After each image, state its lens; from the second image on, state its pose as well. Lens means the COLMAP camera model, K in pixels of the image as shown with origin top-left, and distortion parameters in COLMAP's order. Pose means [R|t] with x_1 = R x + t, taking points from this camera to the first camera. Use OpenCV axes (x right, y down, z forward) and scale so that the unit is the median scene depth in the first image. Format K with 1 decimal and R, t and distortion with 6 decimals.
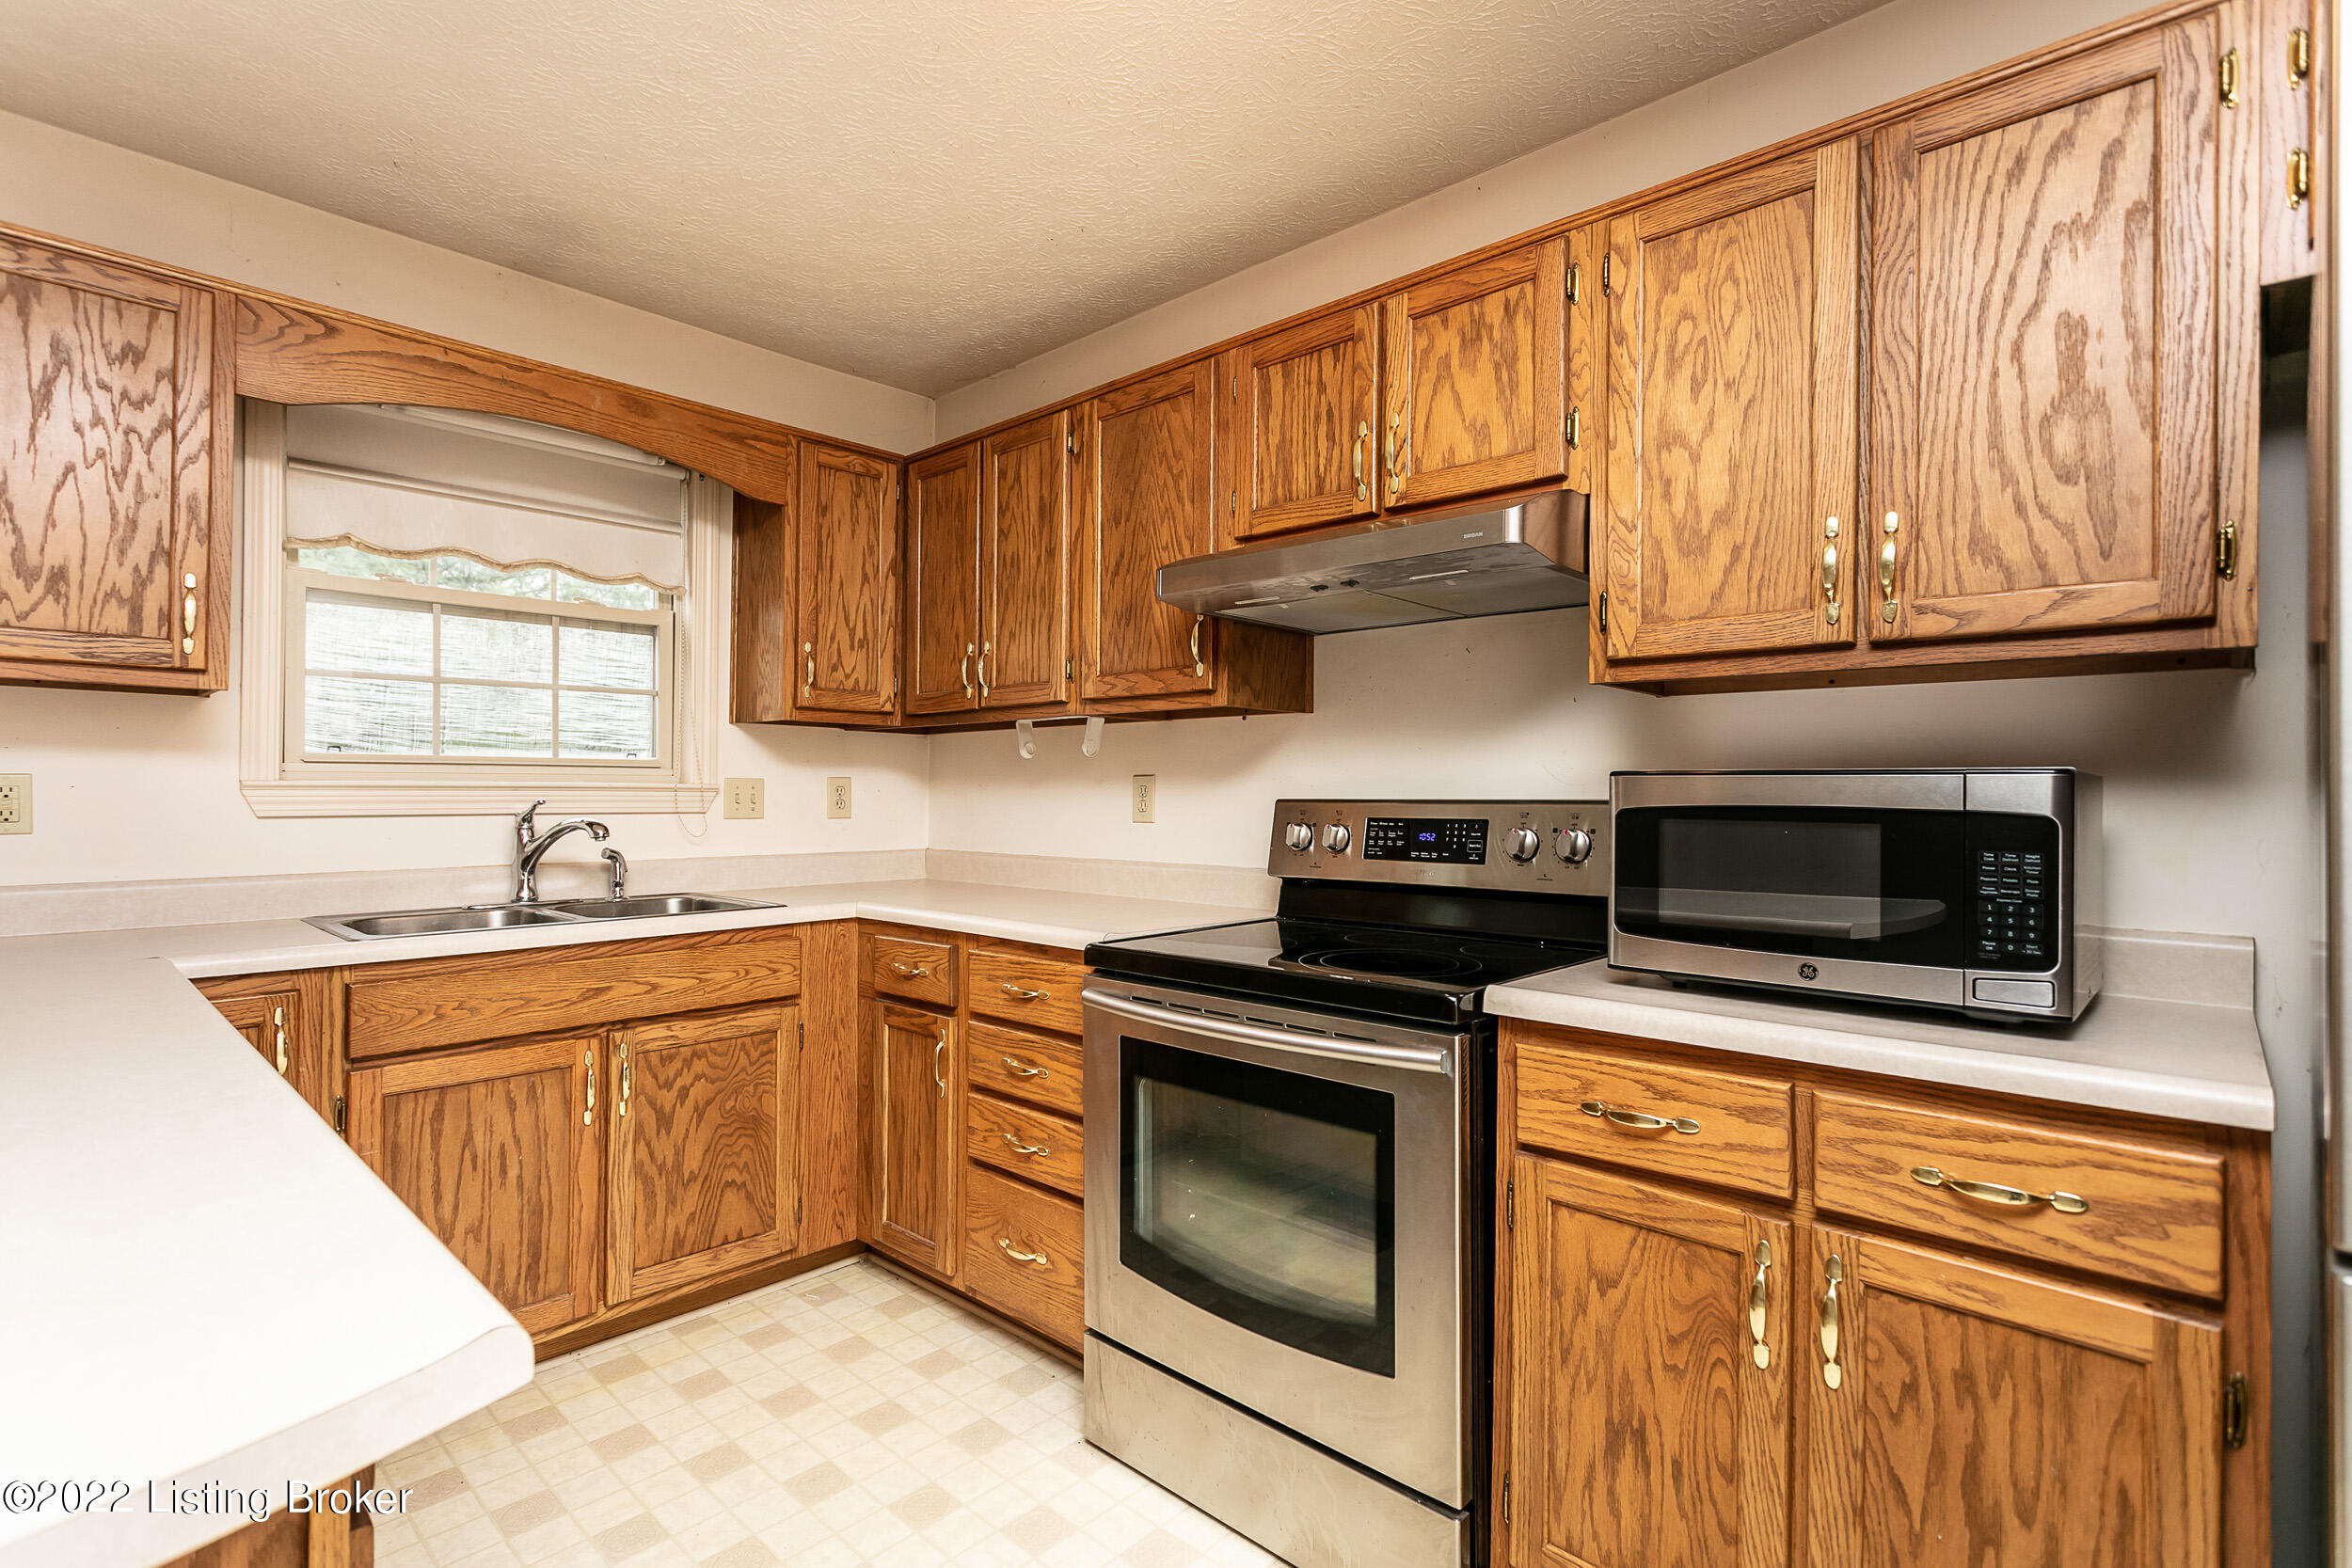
lens RADIAL K [[1103.8, 0, 1176.0], [0, 1103.8, 784.0], [0, 0, 1]] dist [0.000405, 0.000208]
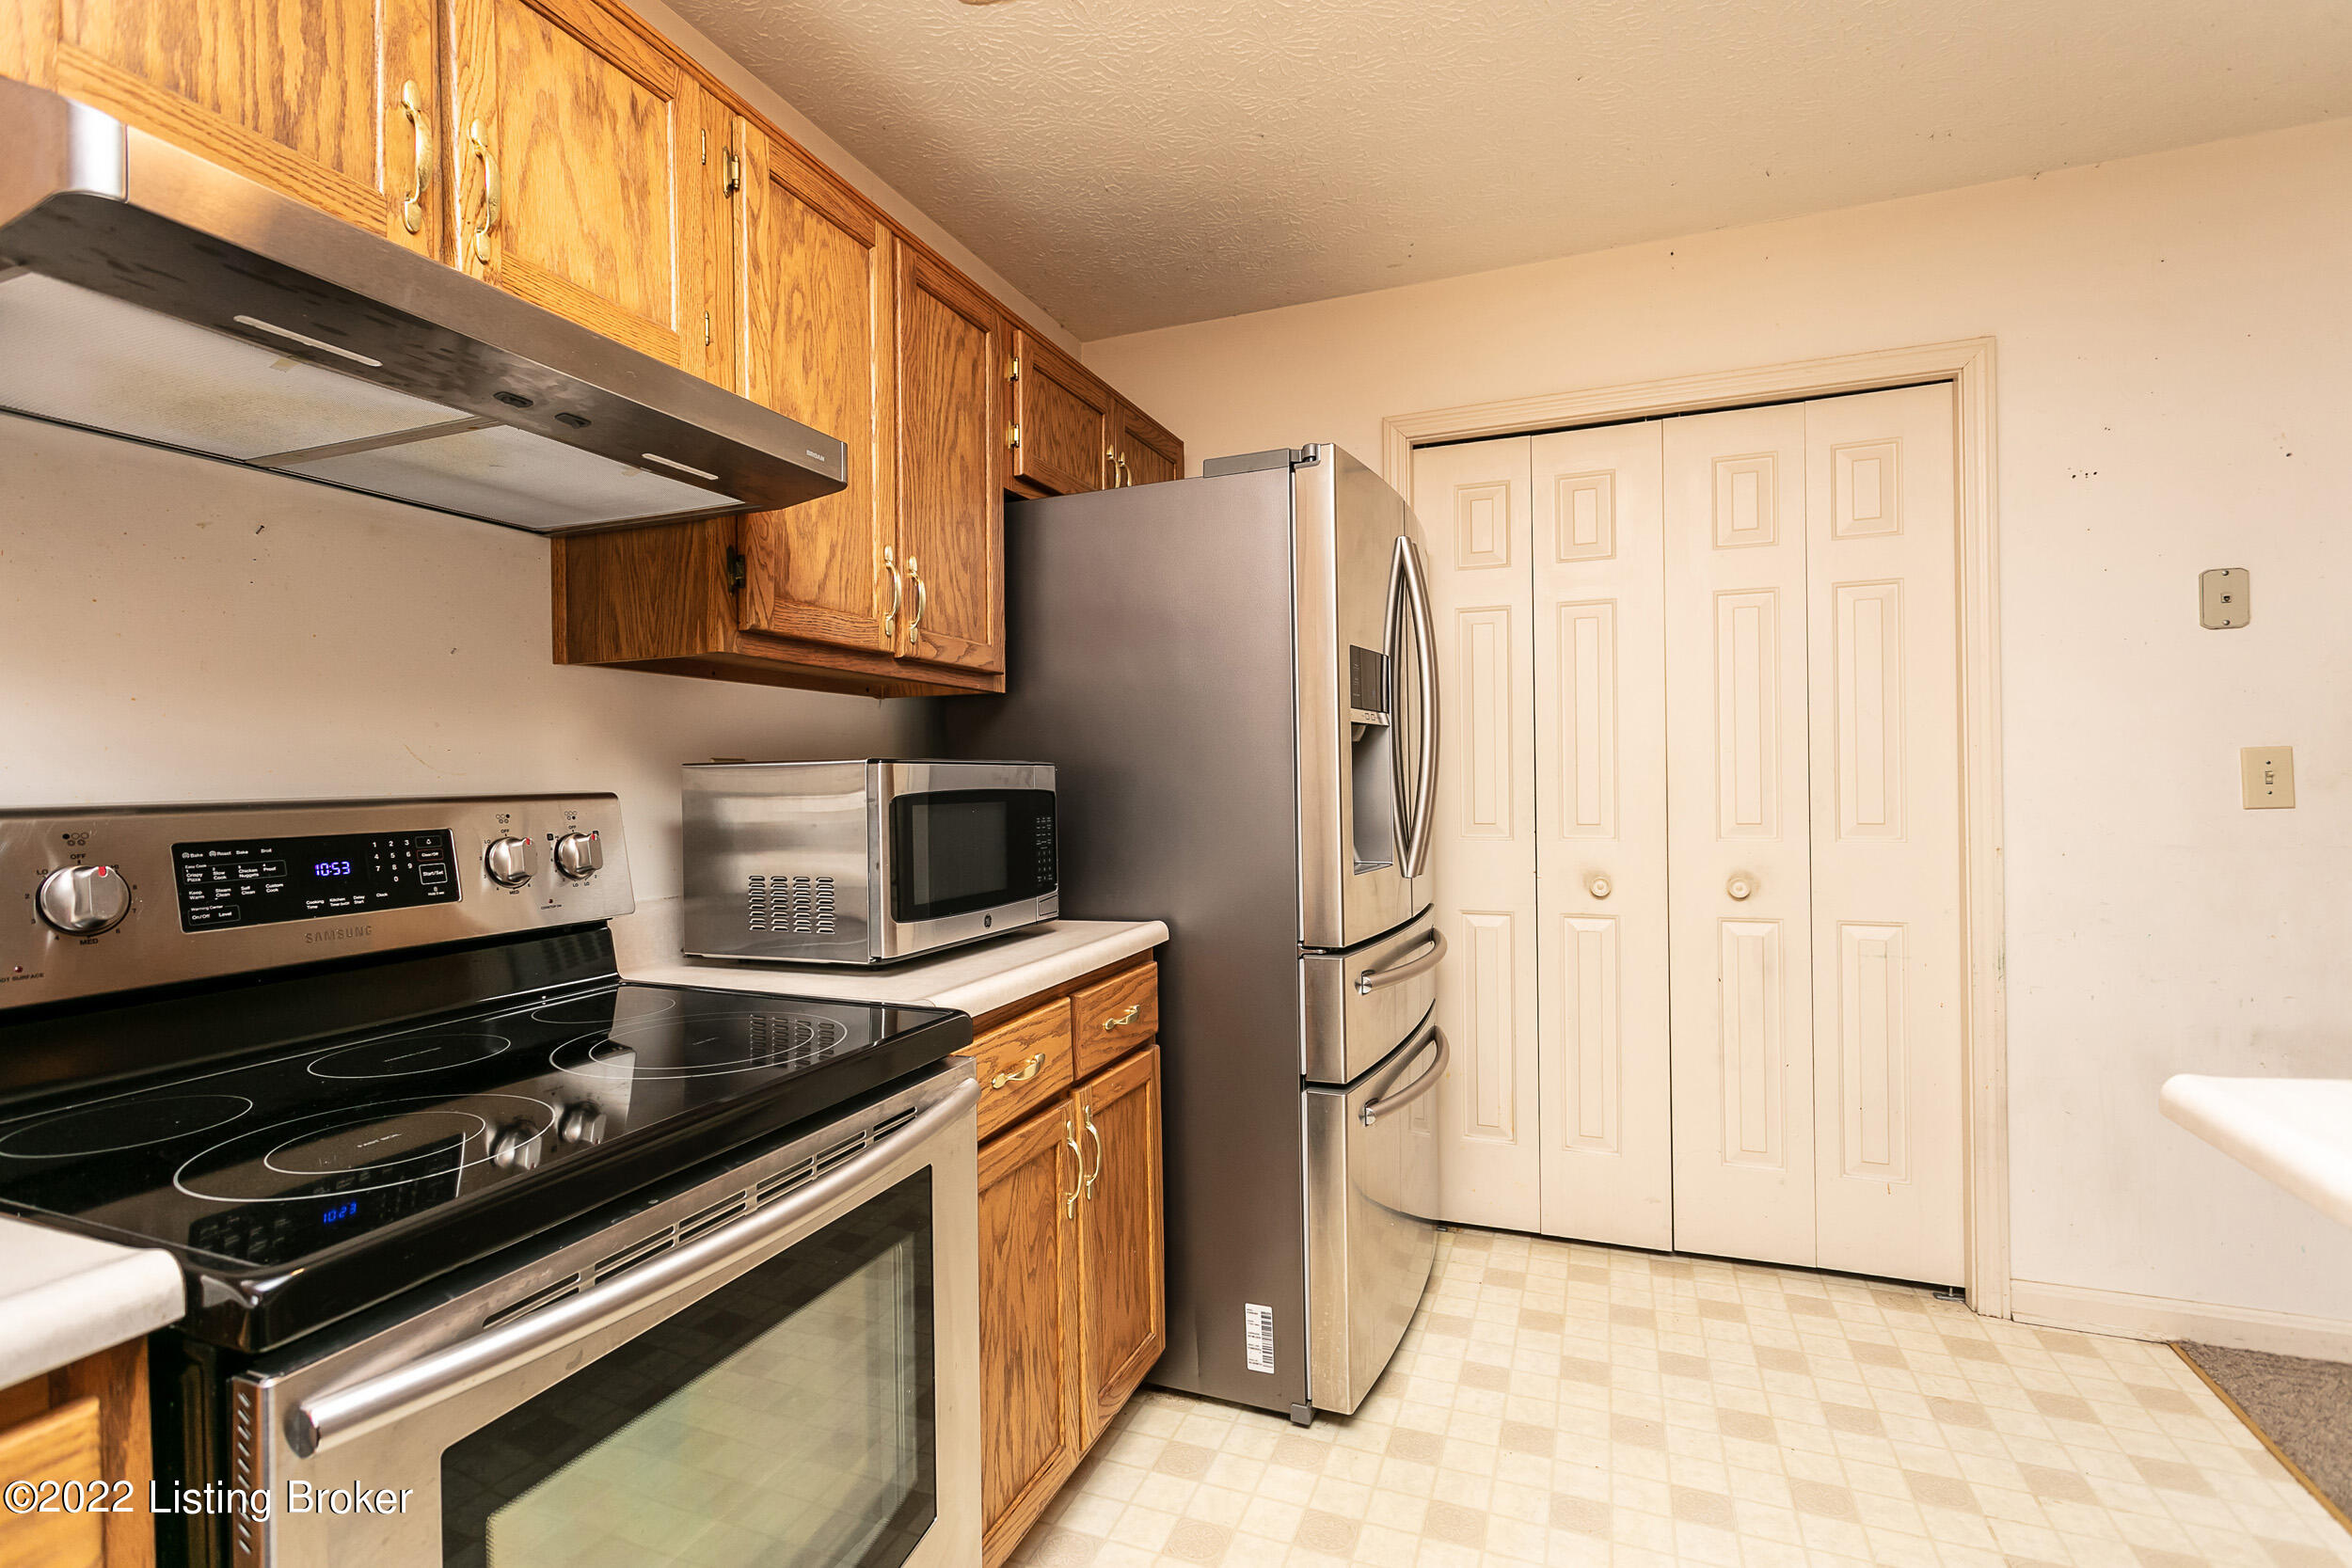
lens RADIAL K [[1103.8, 0, 1176.0], [0, 1103.8, 784.0], [0, 0, 1]] dist [0.000405, 0.000208]
pose [[-0.374054, -0.005552, 0.927390, -0.460402], [0.003275, 0.999968, 0.007307, 0.003607], [-0.927401, 0.005771, -0.374024, 0.870525]]
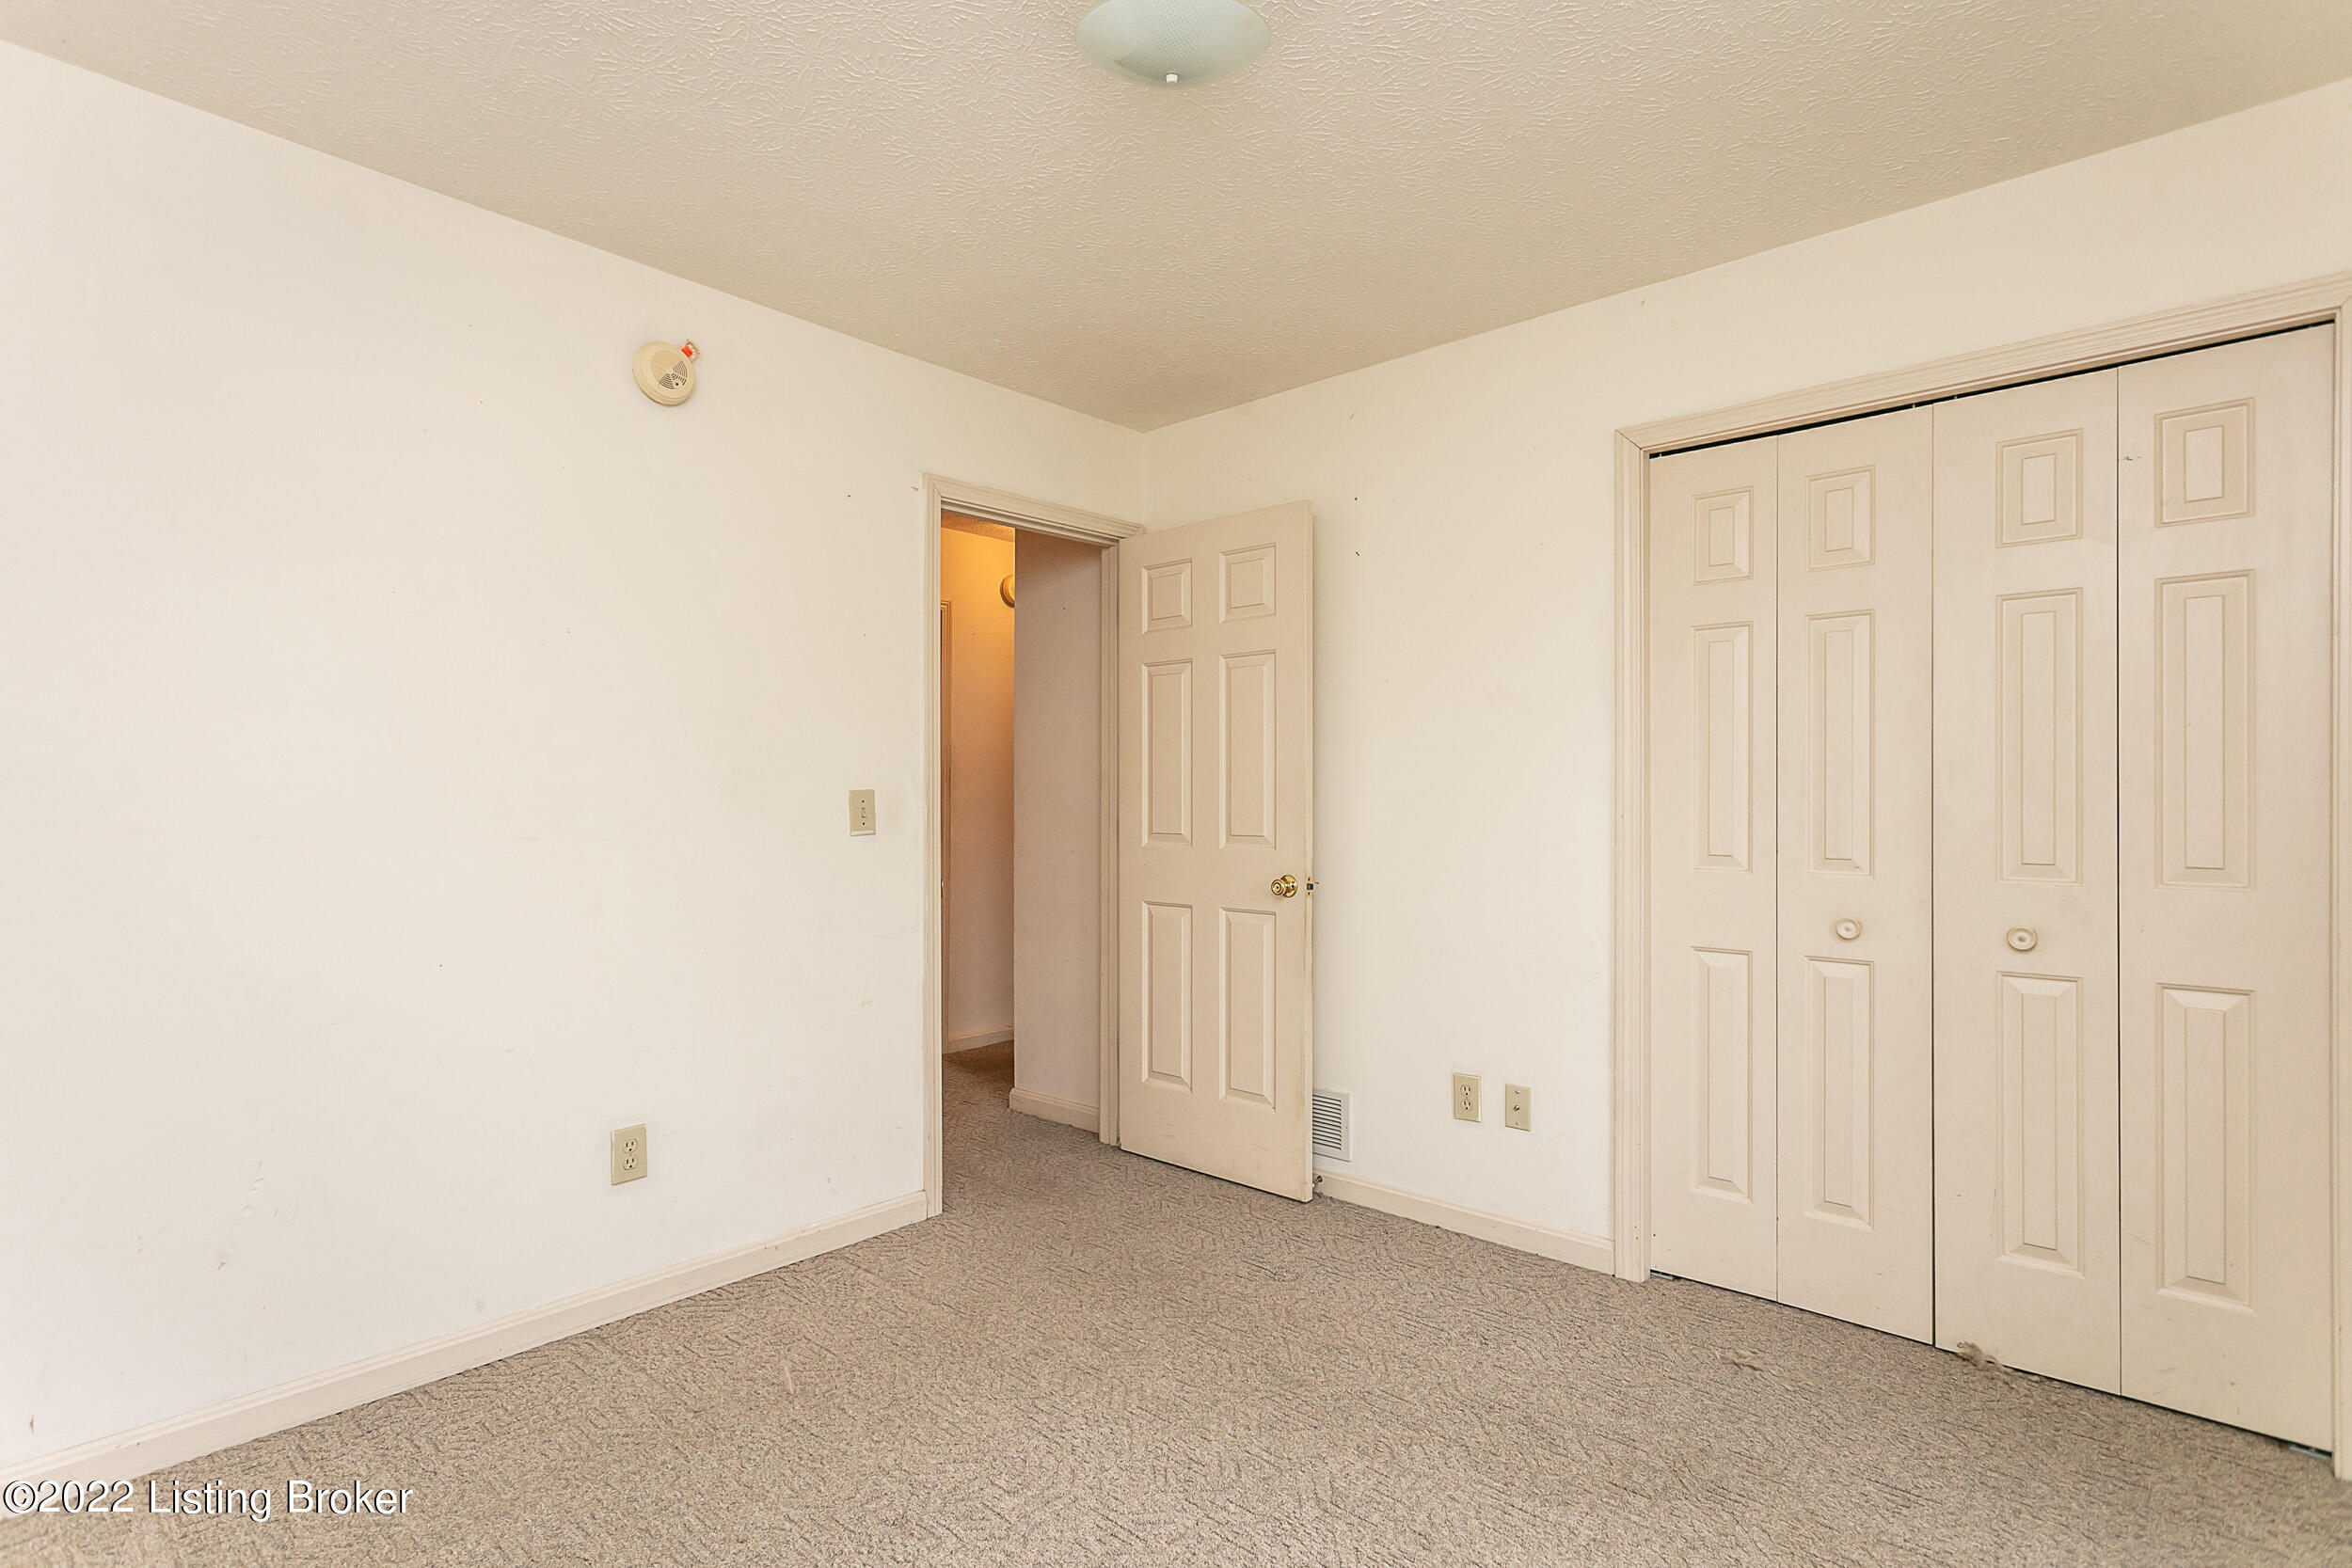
lens RADIAL K [[1154.5, 0, 1173.6], [0, 1154.5, 800.4], [0, 0, 1]] dist [0.000372, -0.000016]
pose [[-0.005420, -0.004956, 0.999973, -0.544670], [-0.007743, 0.999958, 0.004914, 0.001633], [-0.999955, -0.007716, -0.005458, 0.779457]]
